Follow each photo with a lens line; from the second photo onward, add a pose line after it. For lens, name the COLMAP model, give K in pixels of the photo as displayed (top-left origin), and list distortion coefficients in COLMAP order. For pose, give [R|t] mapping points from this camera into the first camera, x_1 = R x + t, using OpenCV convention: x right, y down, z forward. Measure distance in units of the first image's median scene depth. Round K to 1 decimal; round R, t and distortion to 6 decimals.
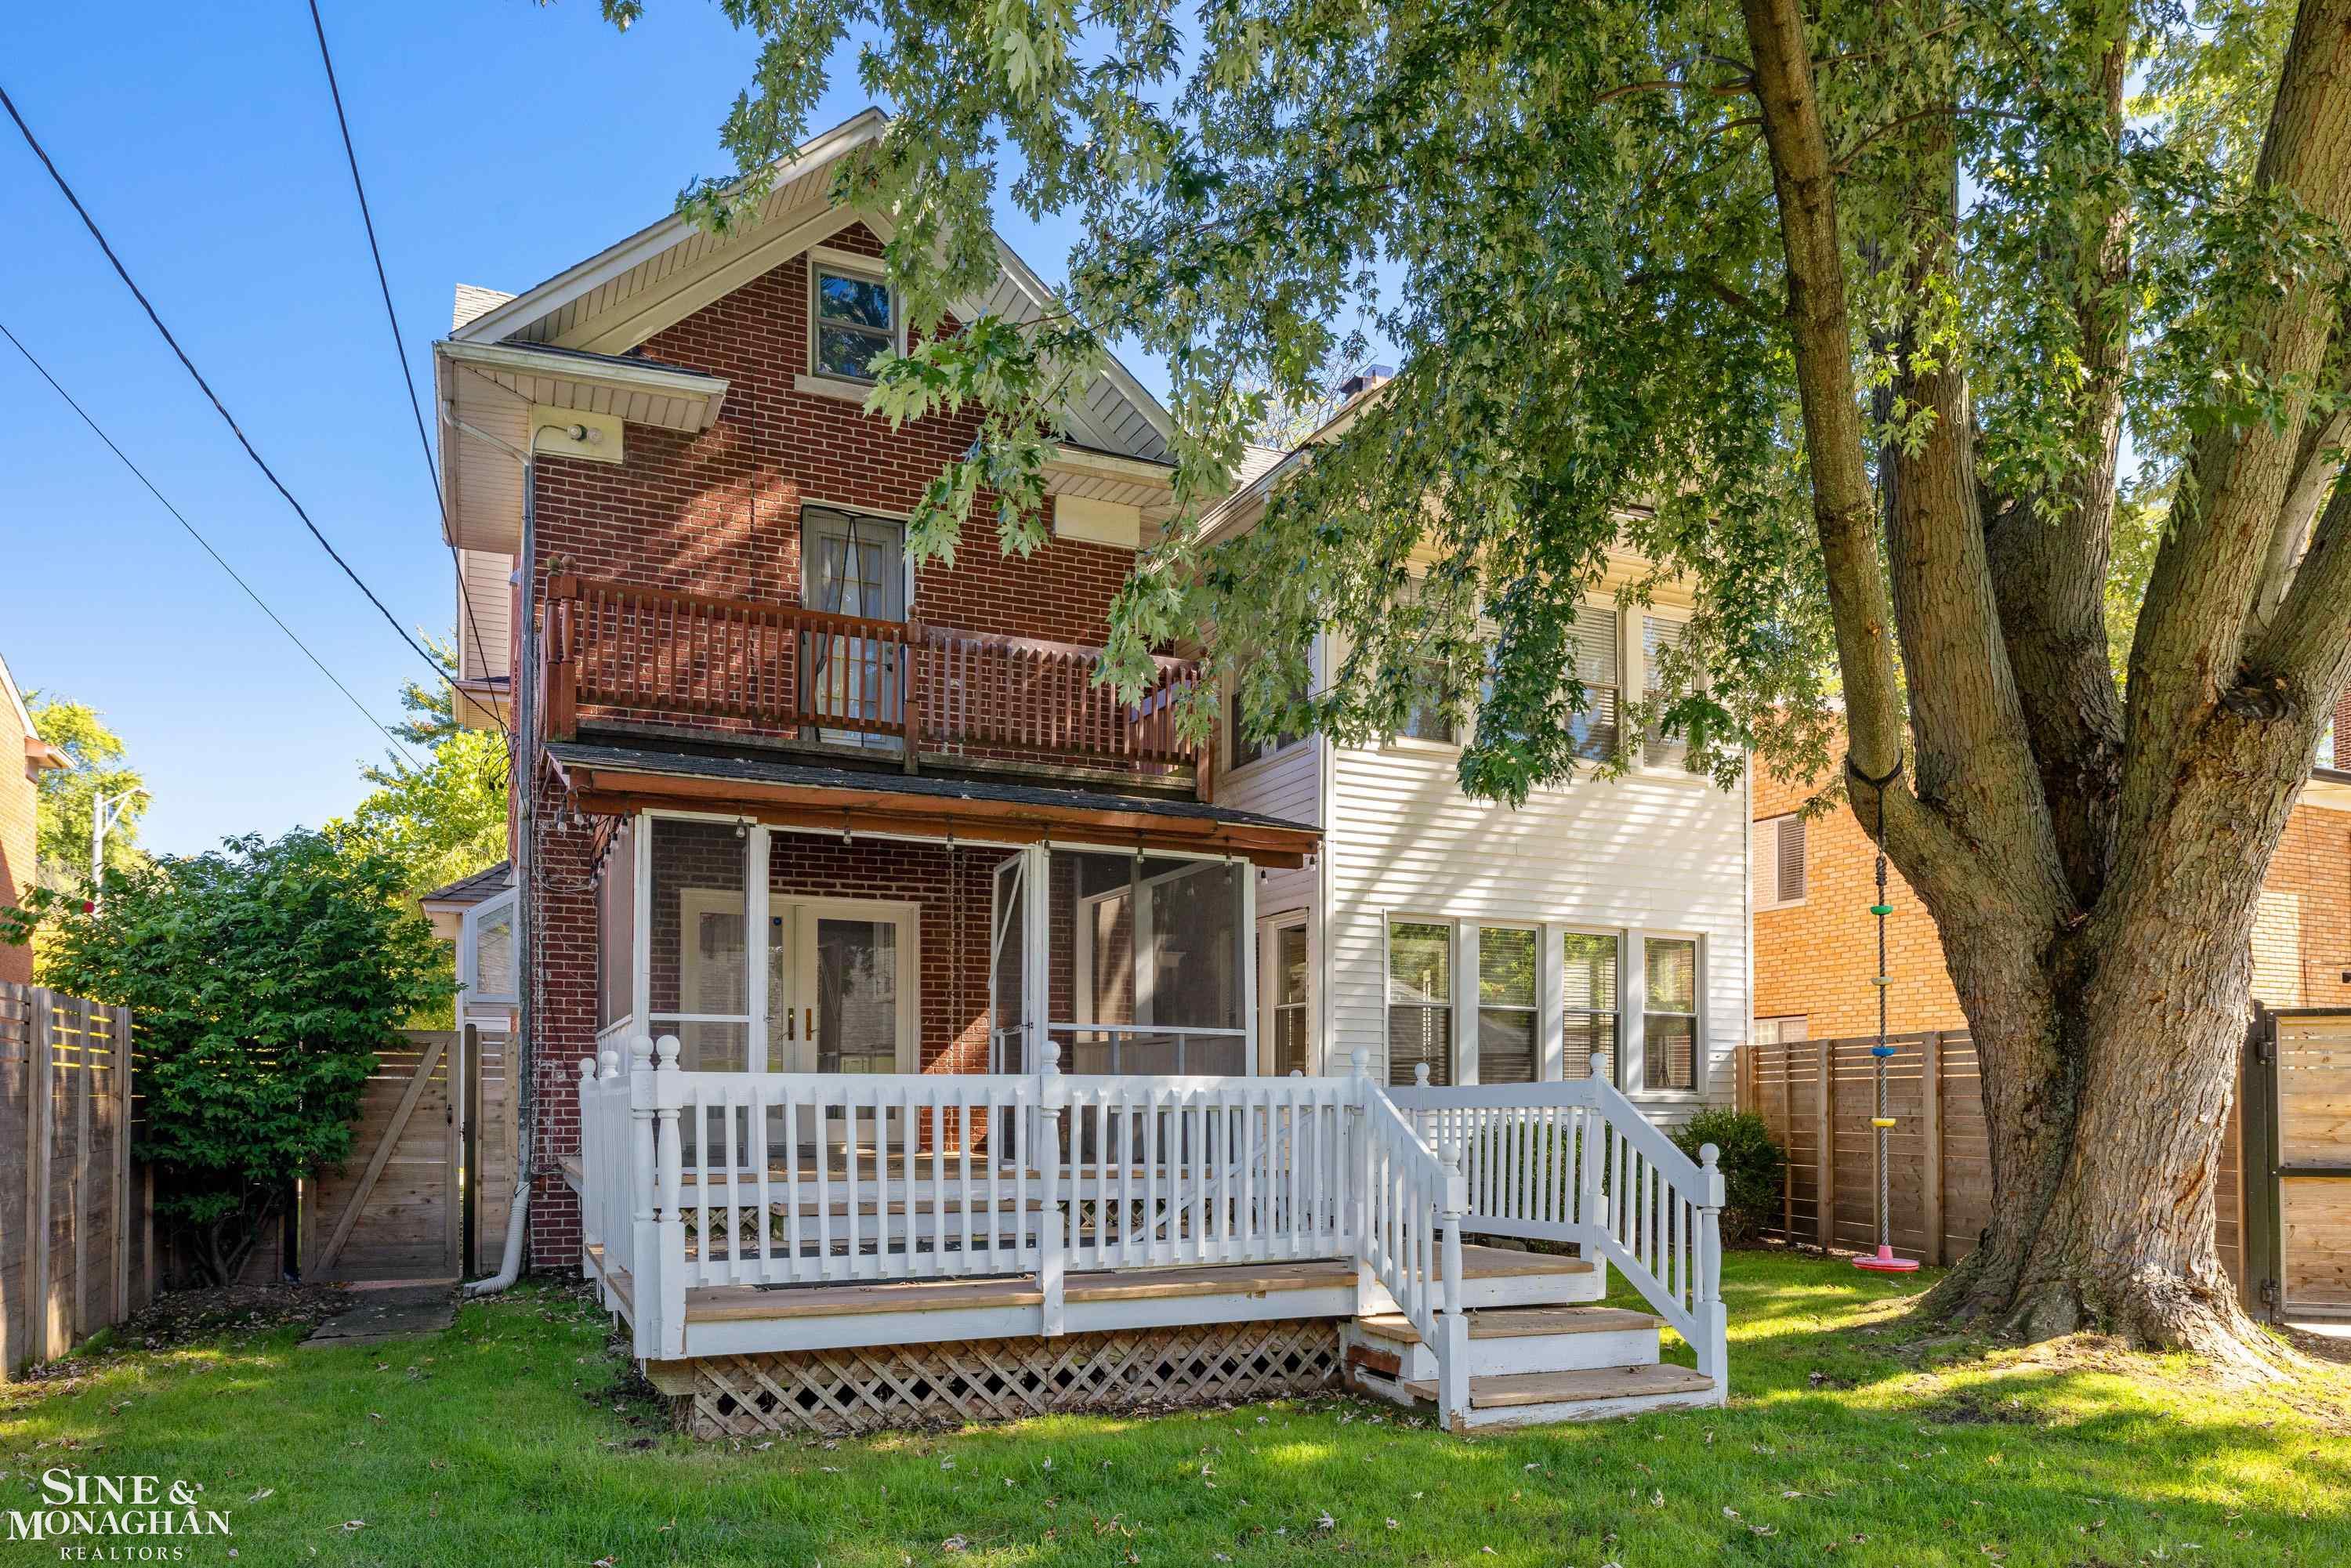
lens RADIAL K [[1557.7, 0, 1175.5], [0, 1557.7, 784.0], [0, 0, 1]] dist [-0.011845, 0.000334]
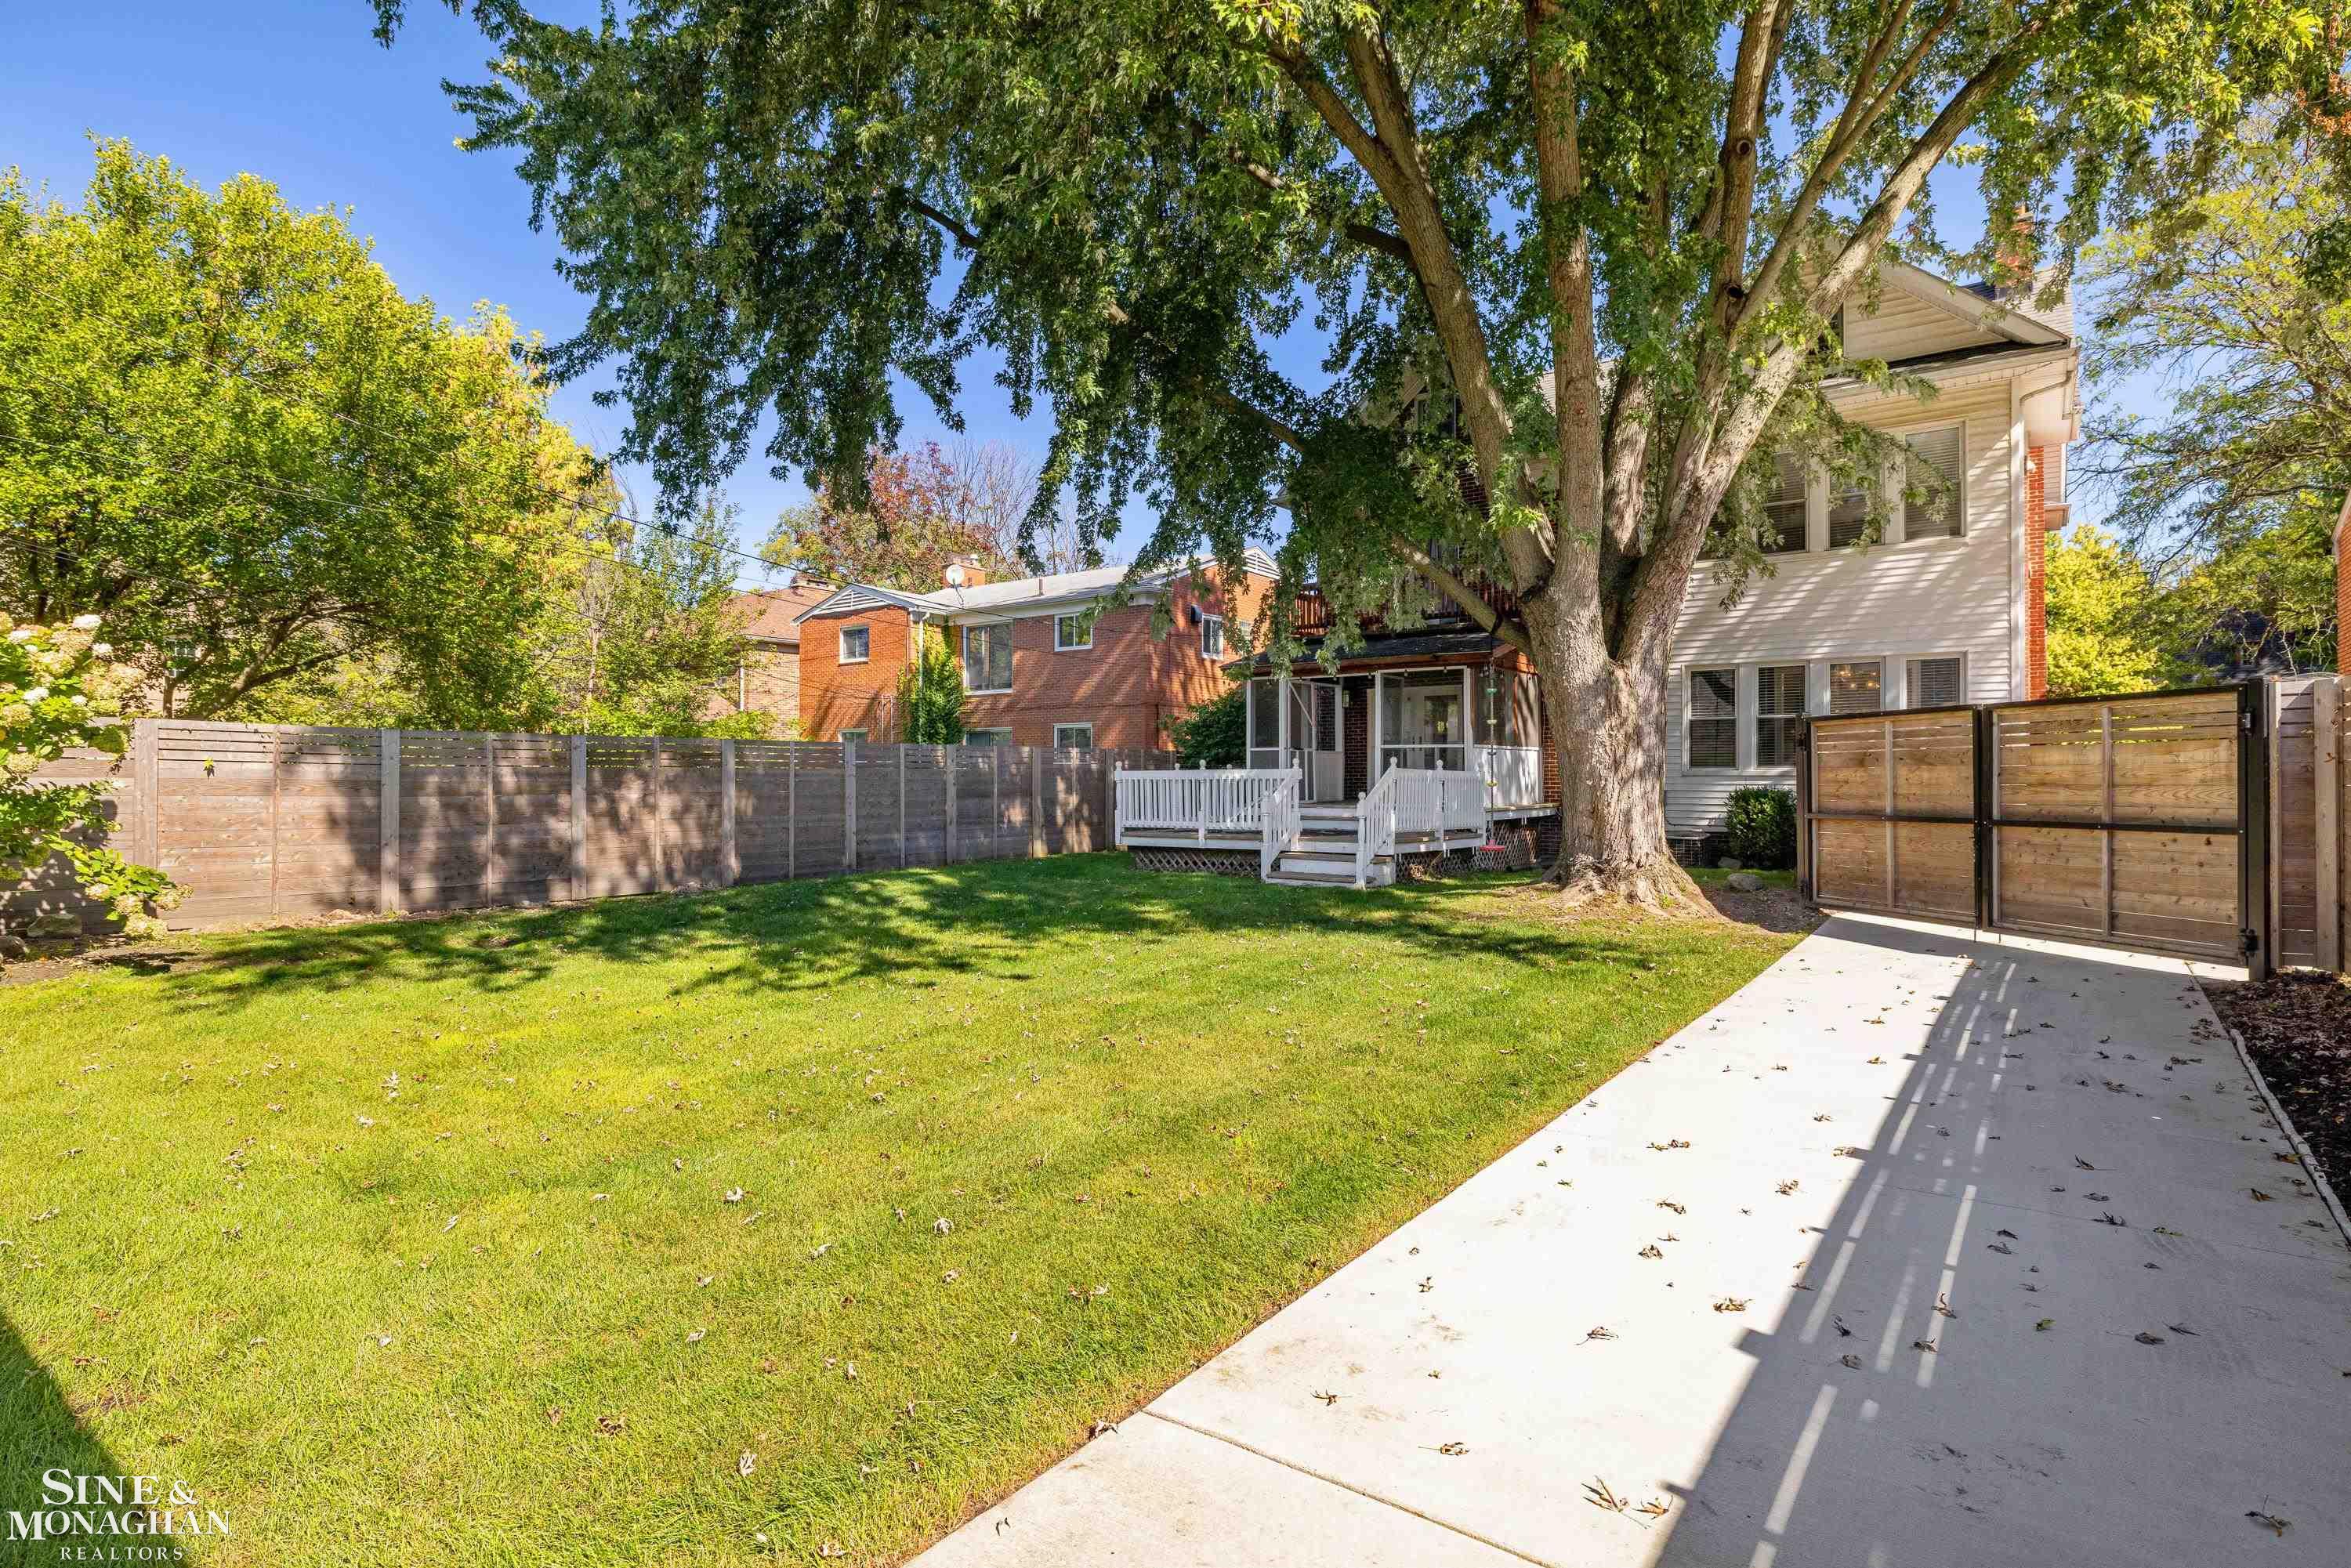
lens RADIAL K [[1217.7, 0, 1175.5], [0, 1217.7, 784.0], [0, 0, 1]] dist [-0.000316, -0.000019]
pose [[0.483640, -0.004715, -0.875254, 1.831436], [0.178531, 0.979494, 0.093375, -0.025300], [0.856866, -0.201420, 0.474564, -0.209215]]
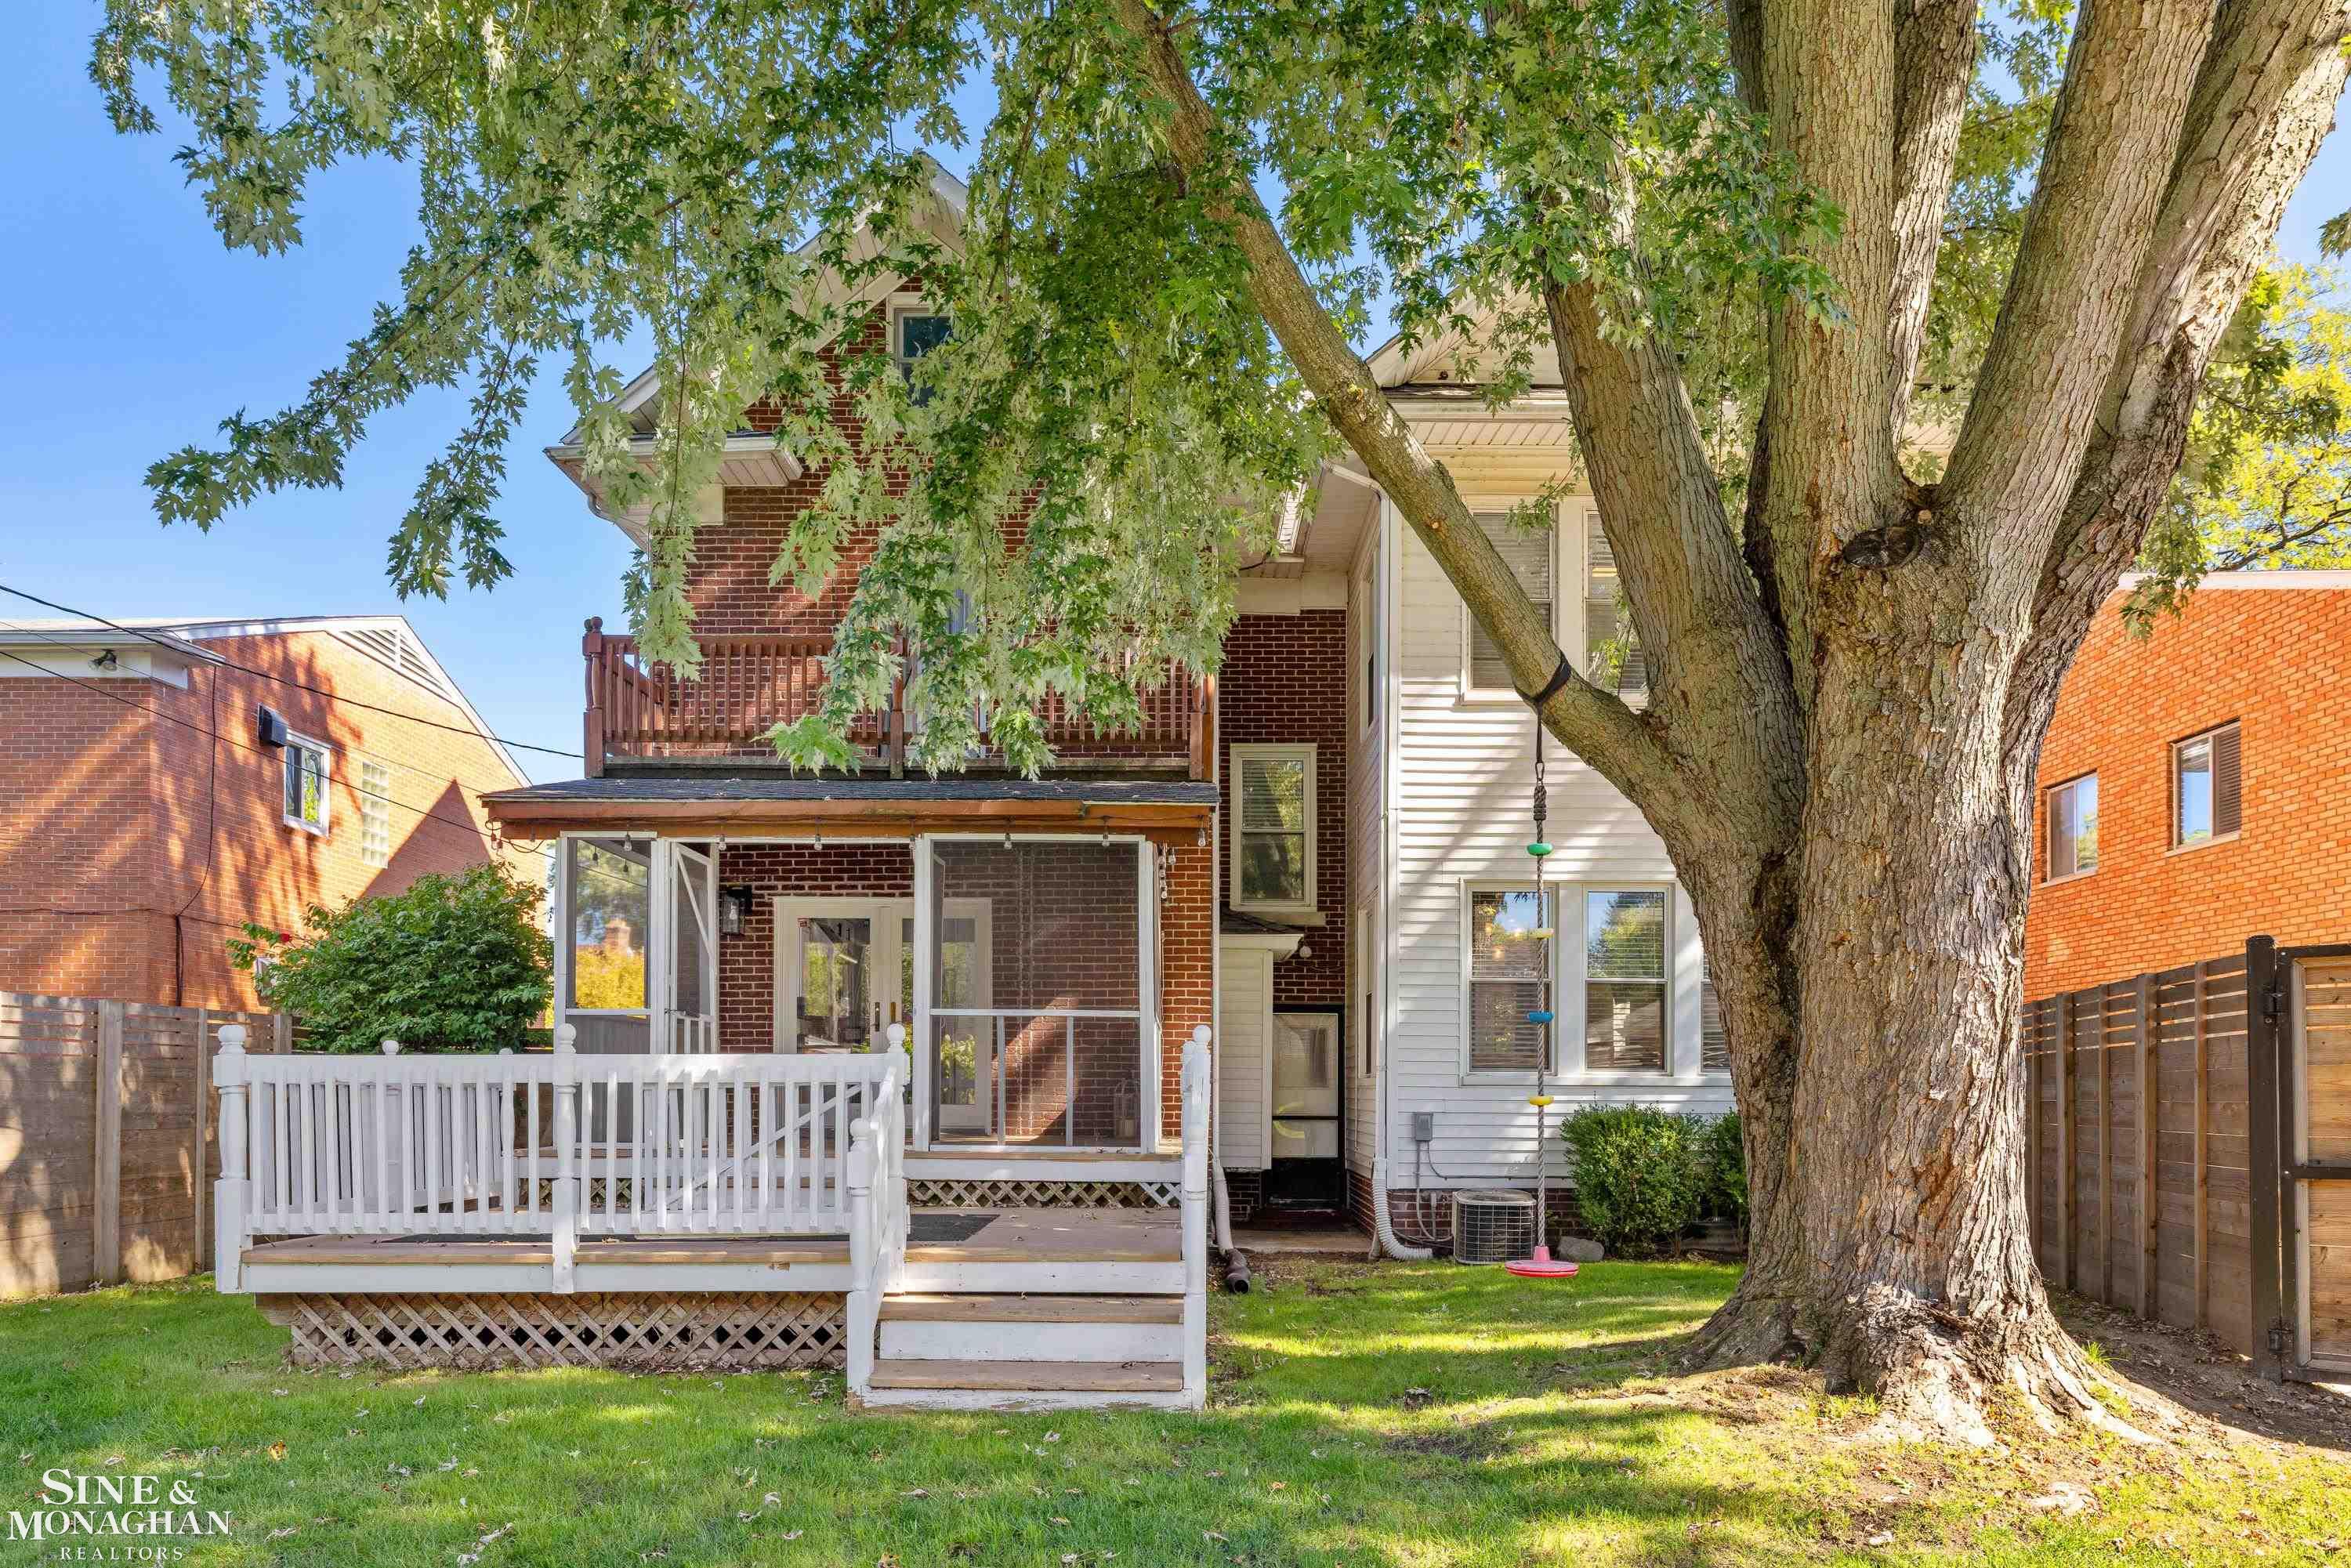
lens RADIAL K [[1567.9, 0, 1175.5], [0, 1567.9, 784.0], [0, 0, 1]] dist [-0.001127, 0.000193]
pose [[0.911125, -0.083344, -0.403615, 0.667065], [0.084710, 0.996300, -0.014505, 0.044433], [0.403331, -0.020975, 0.914814, 0.151182]]
